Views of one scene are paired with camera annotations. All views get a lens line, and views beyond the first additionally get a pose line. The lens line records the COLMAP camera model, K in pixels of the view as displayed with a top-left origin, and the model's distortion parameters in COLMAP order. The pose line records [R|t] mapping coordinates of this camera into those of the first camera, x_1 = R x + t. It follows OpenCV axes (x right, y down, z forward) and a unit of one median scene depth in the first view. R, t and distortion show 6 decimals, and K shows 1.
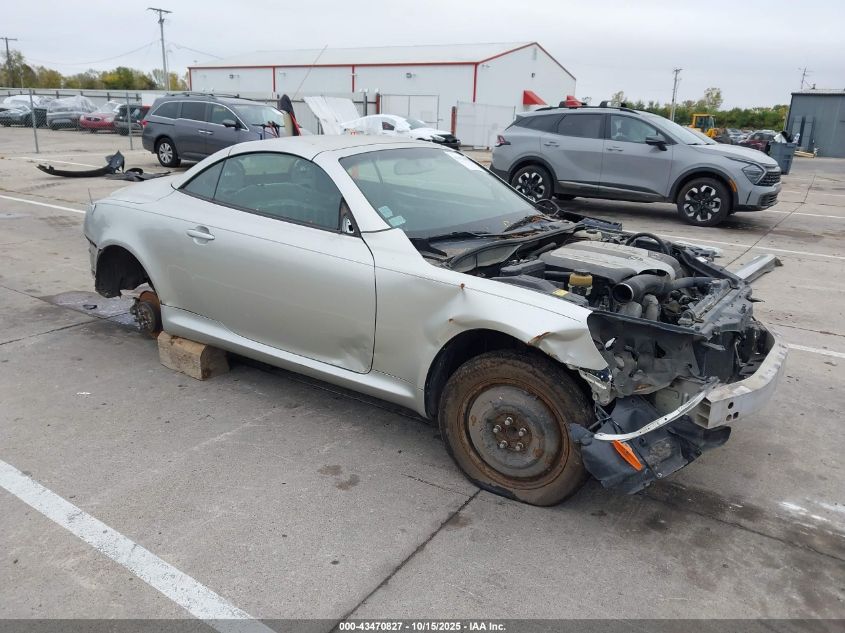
lens RADIAL K [[662.8, 0, 422.5], [0, 662.8, 316.5], [0, 0, 1]] dist [0.003264, -0.006161]
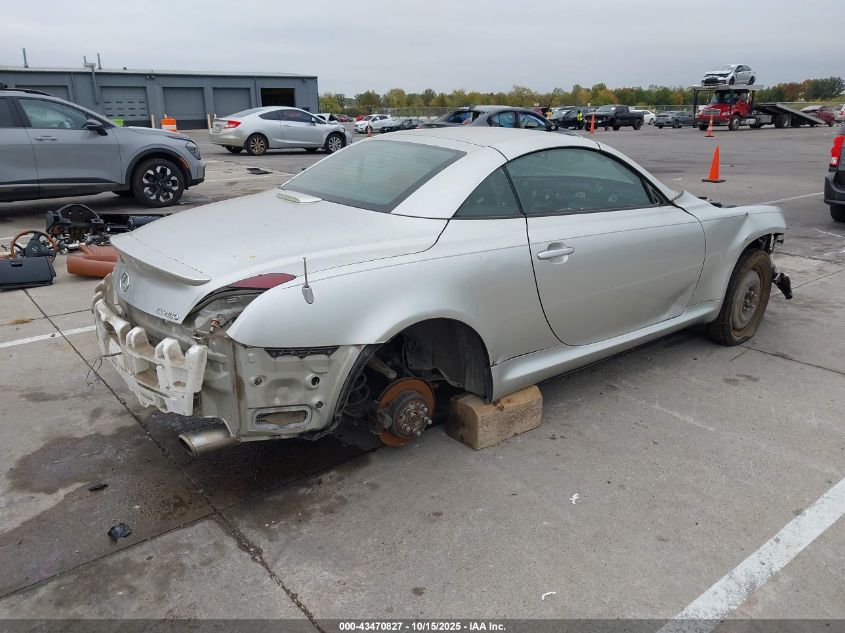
lens RADIAL K [[662.8, 0, 422.5], [0, 662.8, 316.5], [0, 0, 1]] dist [0.003264, -0.006161]
pose [[0.300804, -0.324849, 0.896655, -0.887685], [0.293401, 0.926122, 0.237096, -0.226155], [-0.907432, 0.191760, 0.373892, 0.646685]]
